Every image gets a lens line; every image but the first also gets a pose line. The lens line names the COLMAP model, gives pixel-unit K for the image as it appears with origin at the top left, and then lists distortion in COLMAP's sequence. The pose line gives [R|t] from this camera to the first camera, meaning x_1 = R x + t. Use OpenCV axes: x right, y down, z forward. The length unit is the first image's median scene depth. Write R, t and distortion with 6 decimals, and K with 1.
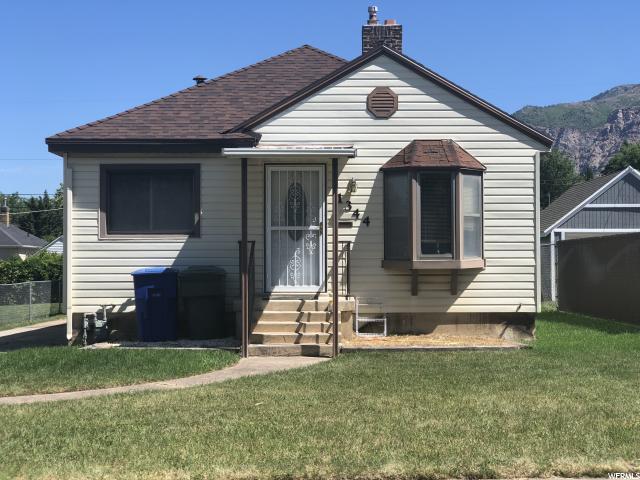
lens RADIAL K [[1054.3, 0, 320.1], [0, 1054.3, 241.1], [0, 0, 1]] dist [-0.014795, 0.000000]
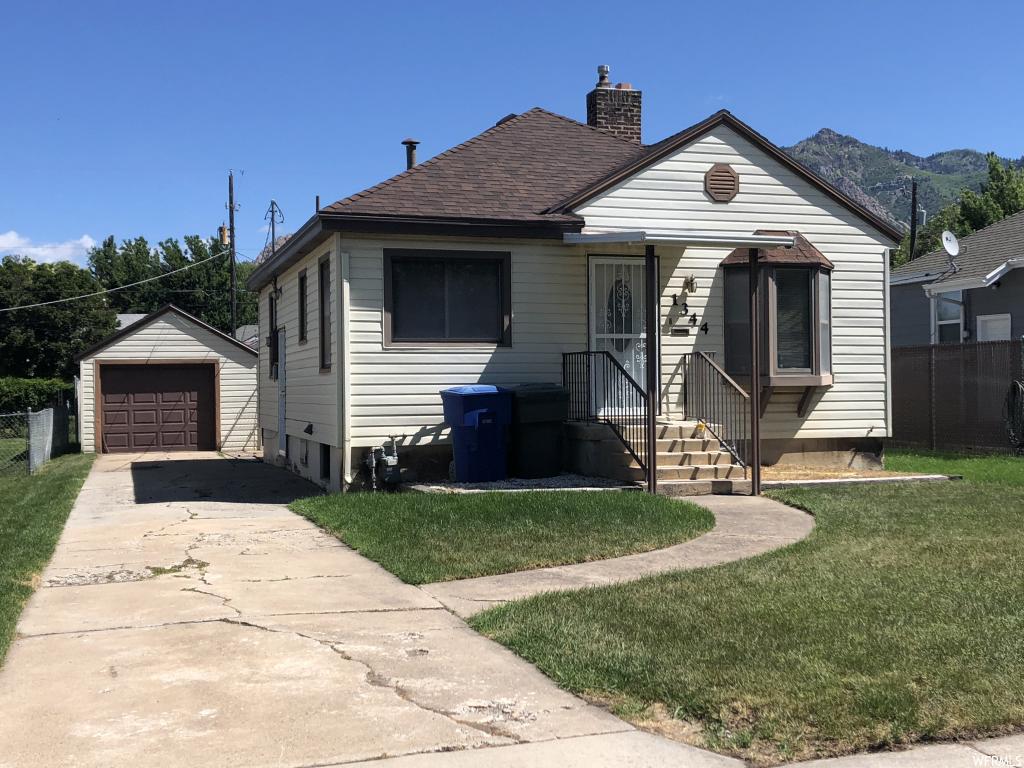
lens RADIAL K [[1231.2, 0, 512.1], [0, 1231.2, 382.0], [0, 0, 1]] dist [0.095449, 0.000000]
pose [[0.953371, -0.003050, 0.301787, -0.387699], [-0.002296, 0.999847, 0.017357, 0.006578], [-0.301793, -0.017240, 0.953217, 0.132506]]
